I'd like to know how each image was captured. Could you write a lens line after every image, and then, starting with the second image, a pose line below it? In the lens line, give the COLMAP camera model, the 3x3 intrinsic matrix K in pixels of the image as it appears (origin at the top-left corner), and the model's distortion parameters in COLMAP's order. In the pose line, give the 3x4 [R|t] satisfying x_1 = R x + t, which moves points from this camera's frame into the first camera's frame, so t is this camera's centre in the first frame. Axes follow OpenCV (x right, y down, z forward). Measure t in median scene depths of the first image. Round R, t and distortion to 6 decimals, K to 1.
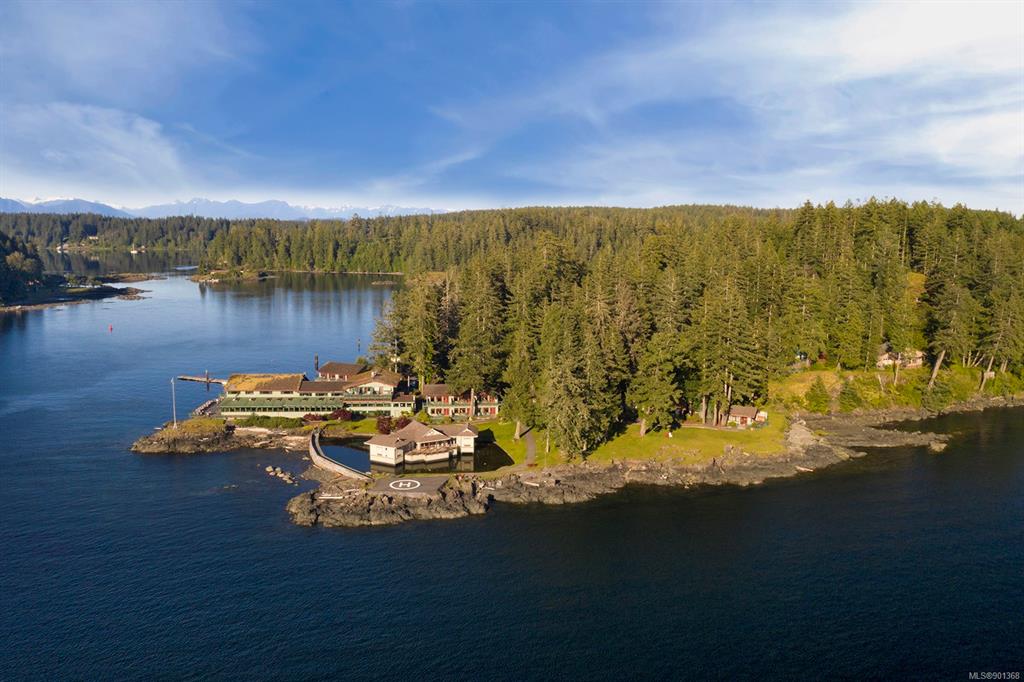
lens RADIAL K [[814.4, 0, 508.0], [0, 814.4, 241.5], [0, 0, 1]] dist [-0.005171, -0.010714]
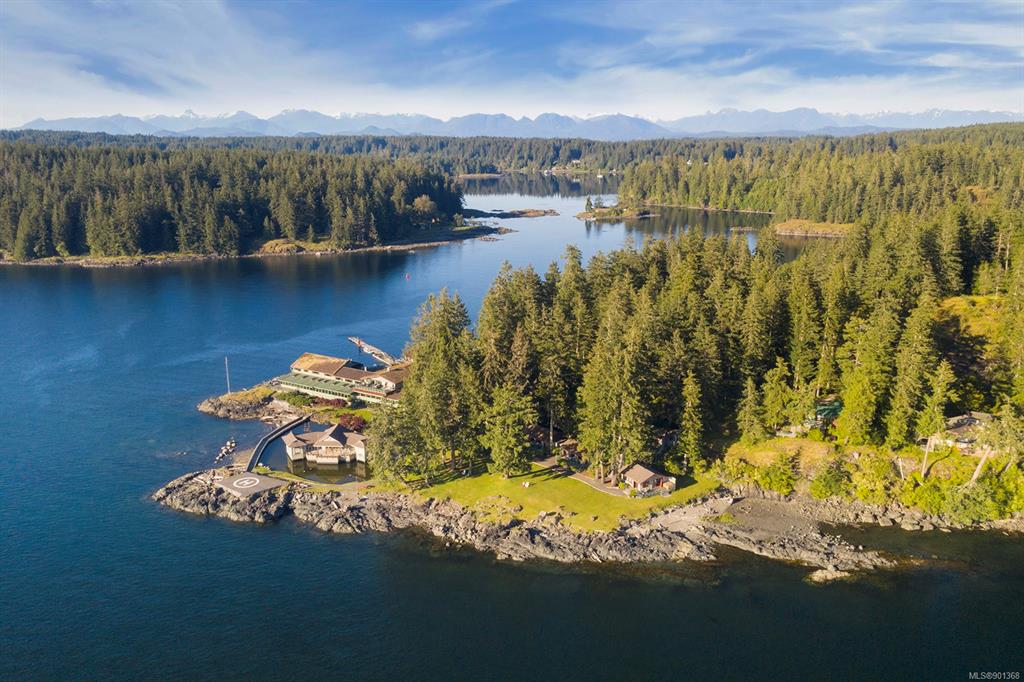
lens RADIAL K [[814.4, 0, 508.0], [0, 814.4, 241.5], [0, 0, 1]] dist [-0.005171, -0.010714]
pose [[0.812738, 0.057044, -0.579830, 0.148067], [0.007186, 0.994138, 0.107877, -0.033201], [0.582584, -0.091843, 0.807564, 0.041686]]
